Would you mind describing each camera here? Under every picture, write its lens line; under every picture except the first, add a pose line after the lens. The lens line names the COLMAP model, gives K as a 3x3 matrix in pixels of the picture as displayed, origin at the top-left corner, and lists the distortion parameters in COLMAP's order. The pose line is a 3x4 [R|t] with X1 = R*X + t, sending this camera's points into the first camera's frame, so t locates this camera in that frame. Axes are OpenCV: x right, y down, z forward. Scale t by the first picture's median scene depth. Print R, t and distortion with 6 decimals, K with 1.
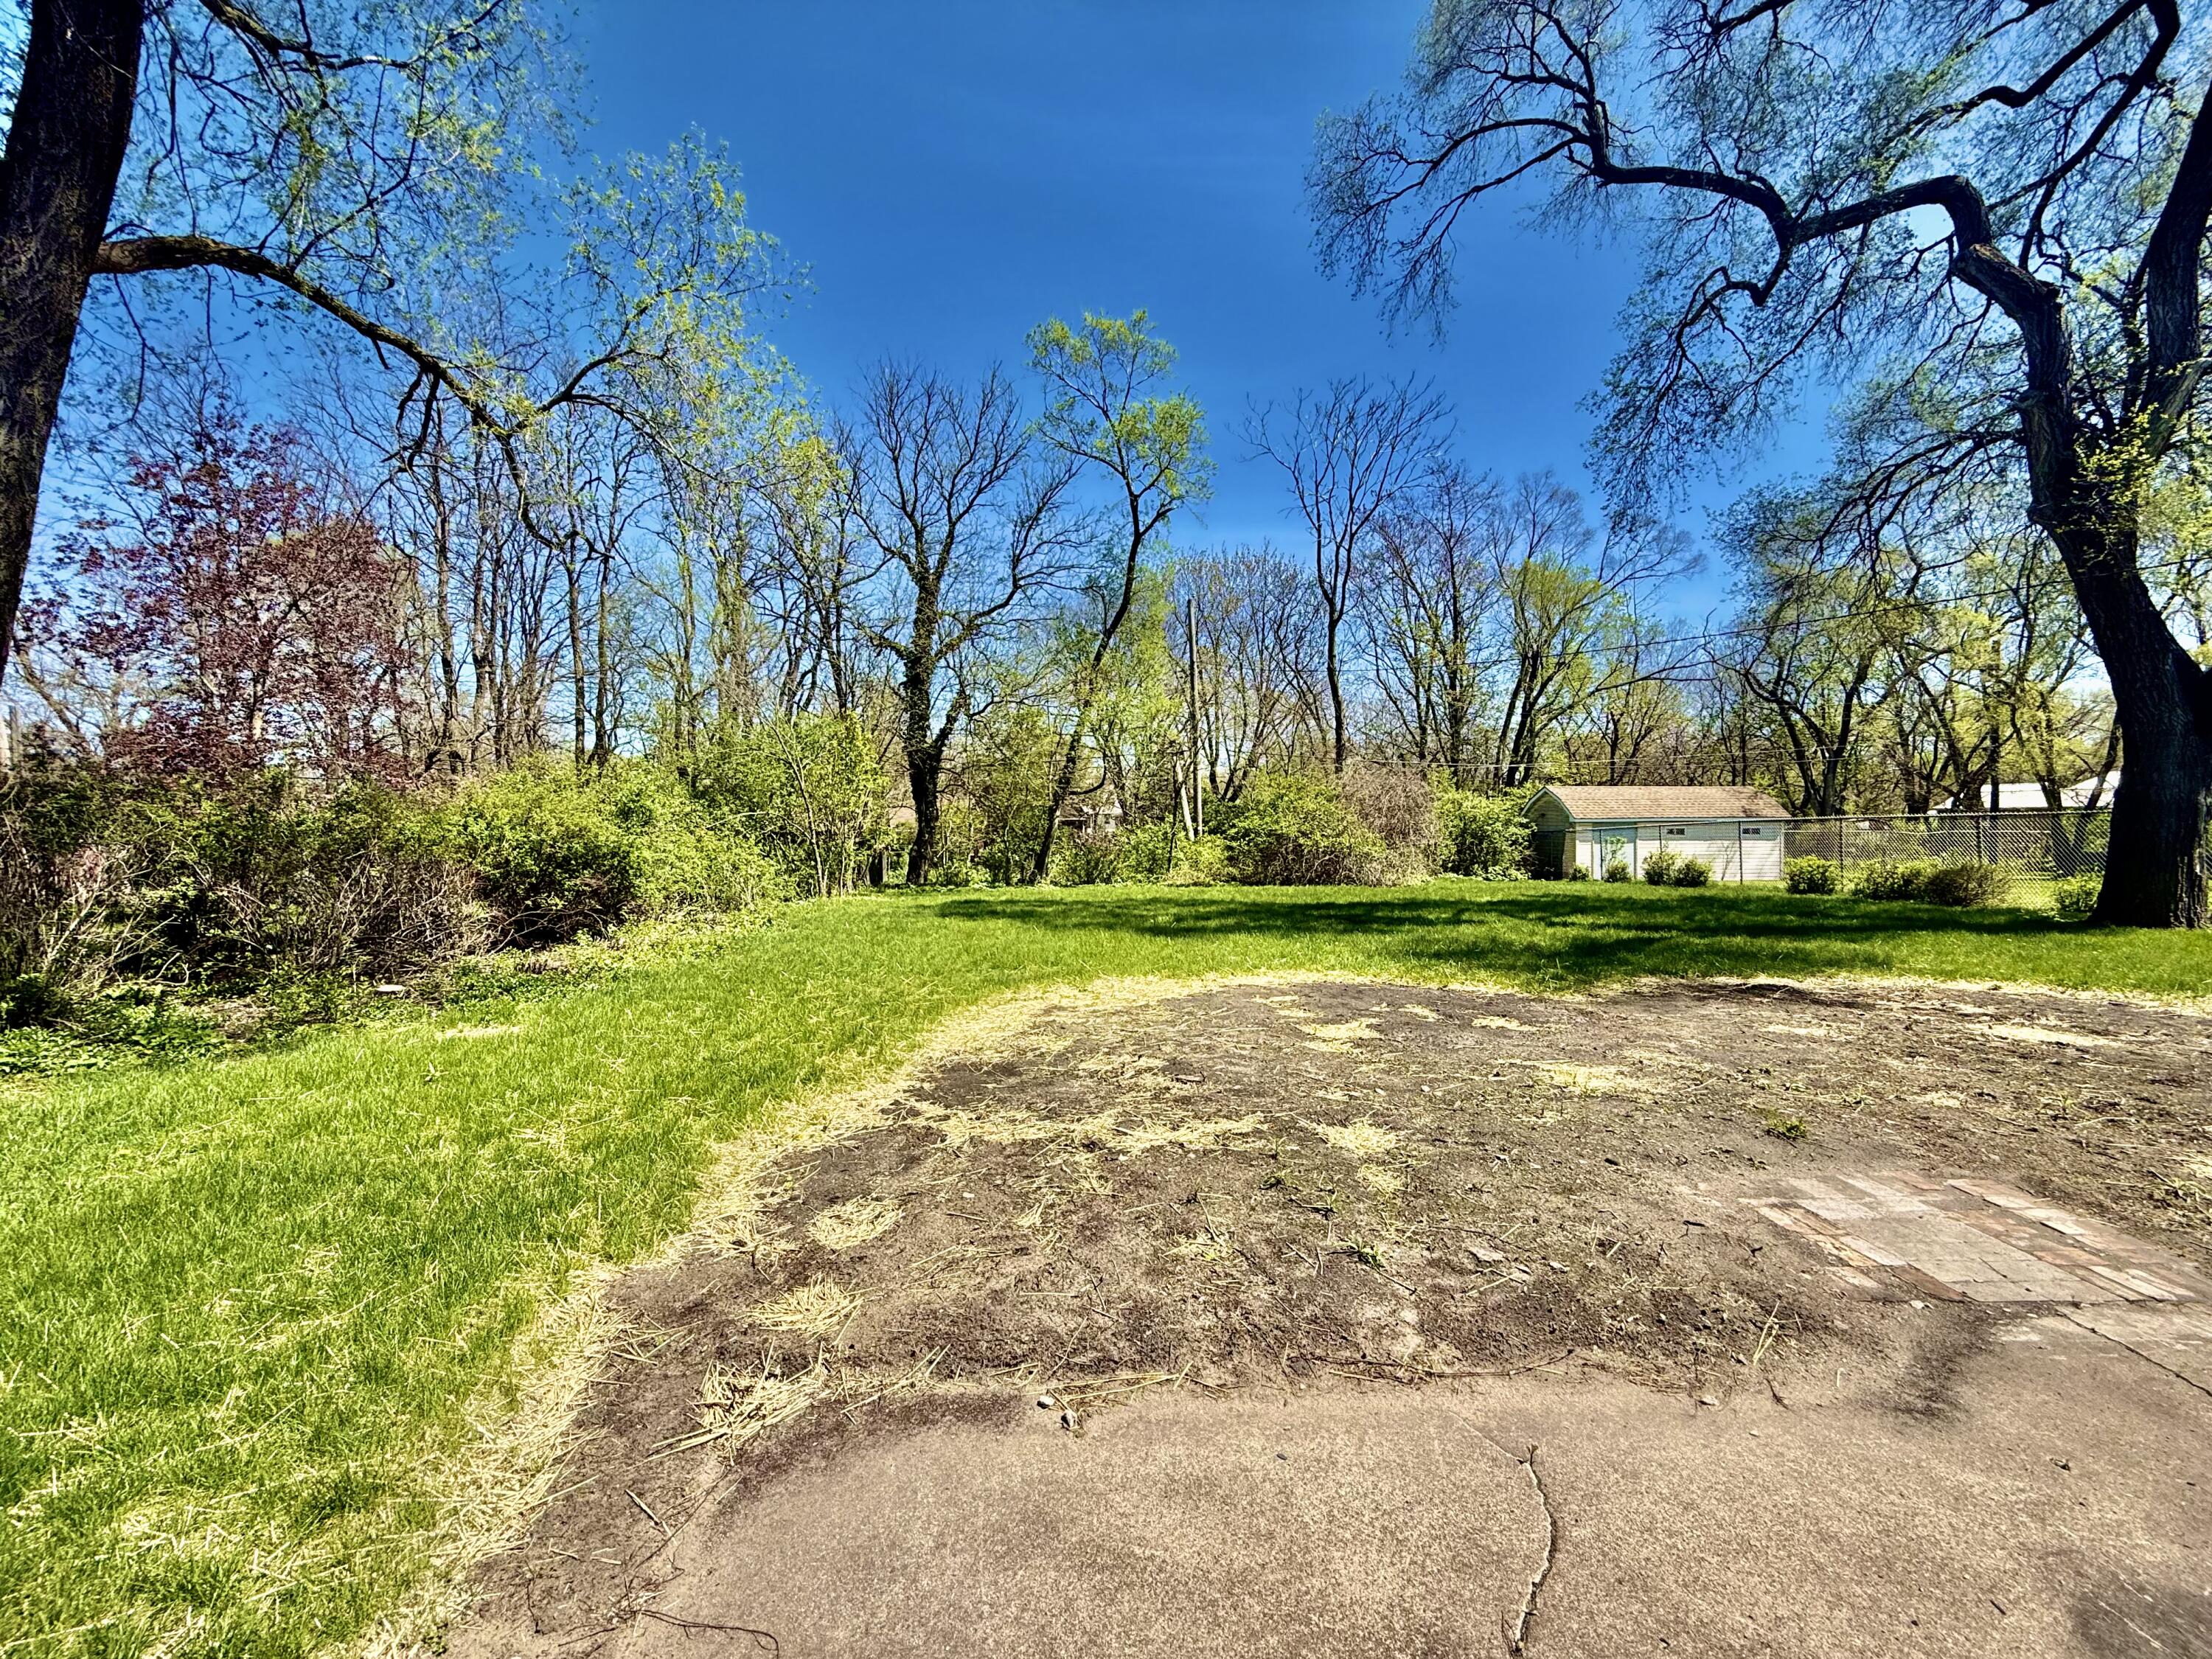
lens RADIAL K [[881.7, 0, 1104.7], [0, 881.7, 830.2], [0, 0, 1]] dist [0.002116, -0.000231]
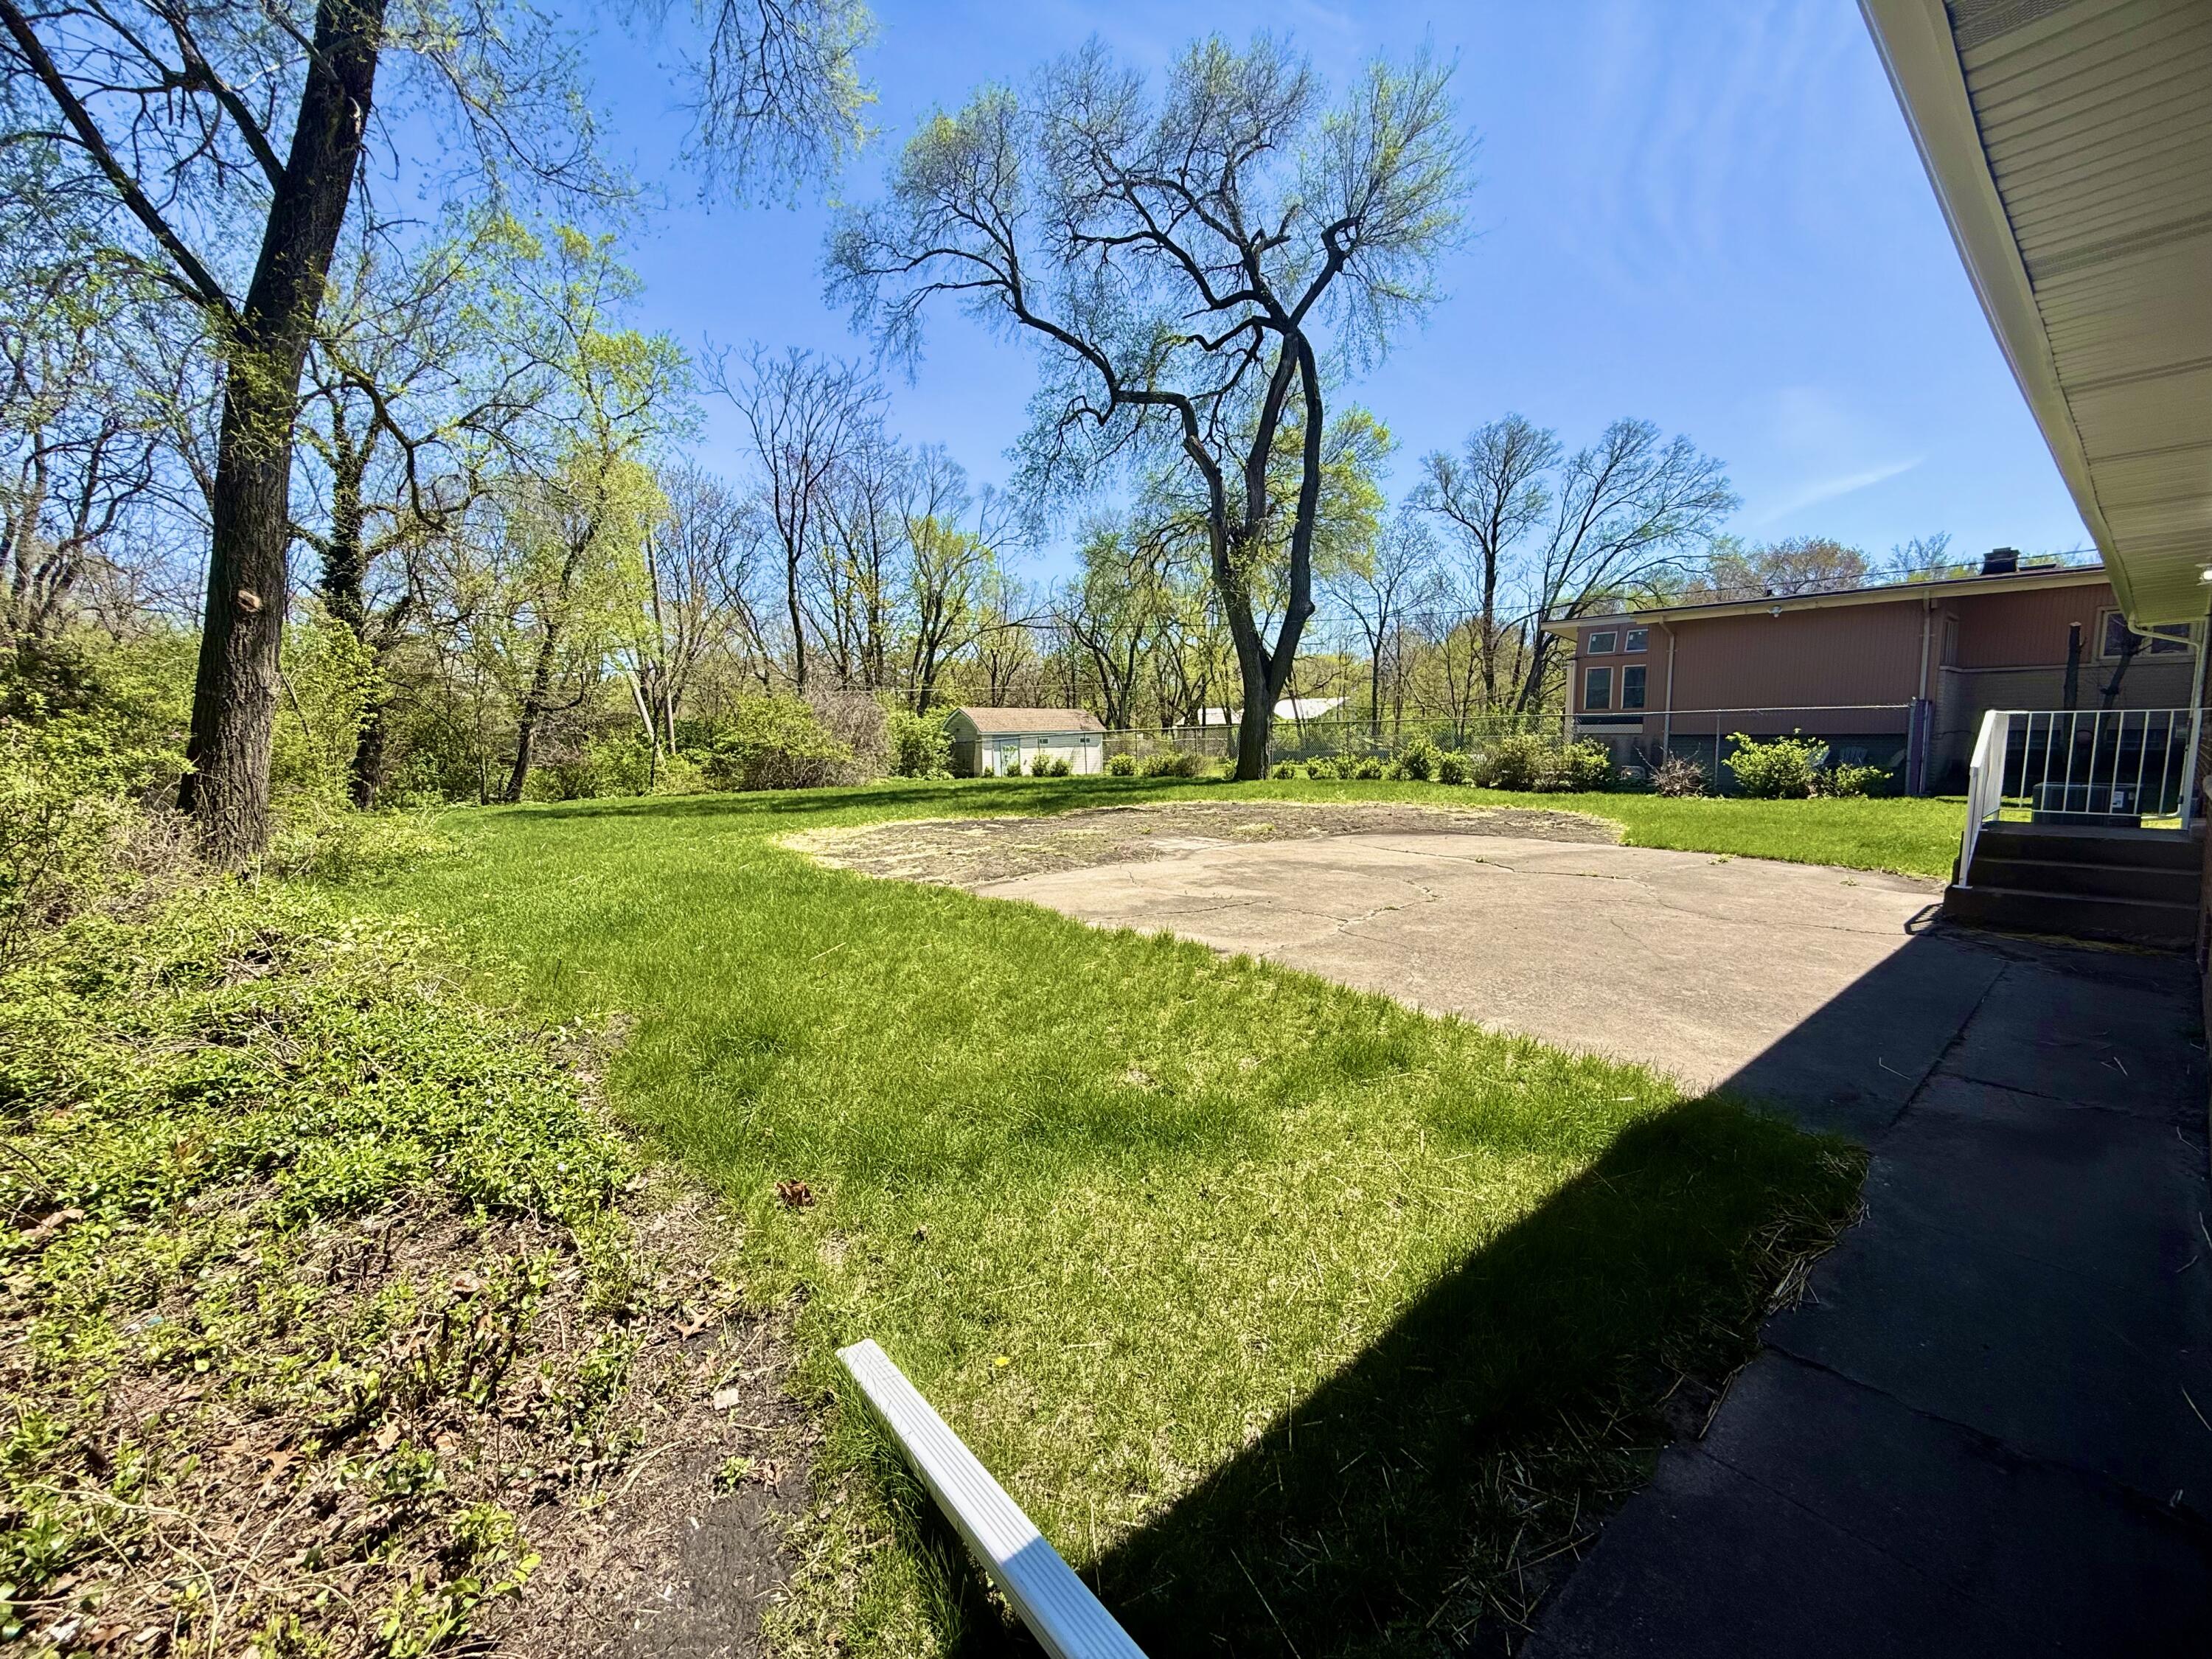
lens RADIAL K [[881.7, 0, 1107.2], [0, 881.7, 833.2], [0, 0, 1]] dist [0.002116, -0.000231]
pose [[0.778531, -0.076676, 0.622905, -0.190931], [0.015232, 0.994525, 0.103383, 0.004544], [-0.627421, -0.070998, 0.775437, -0.197140]]
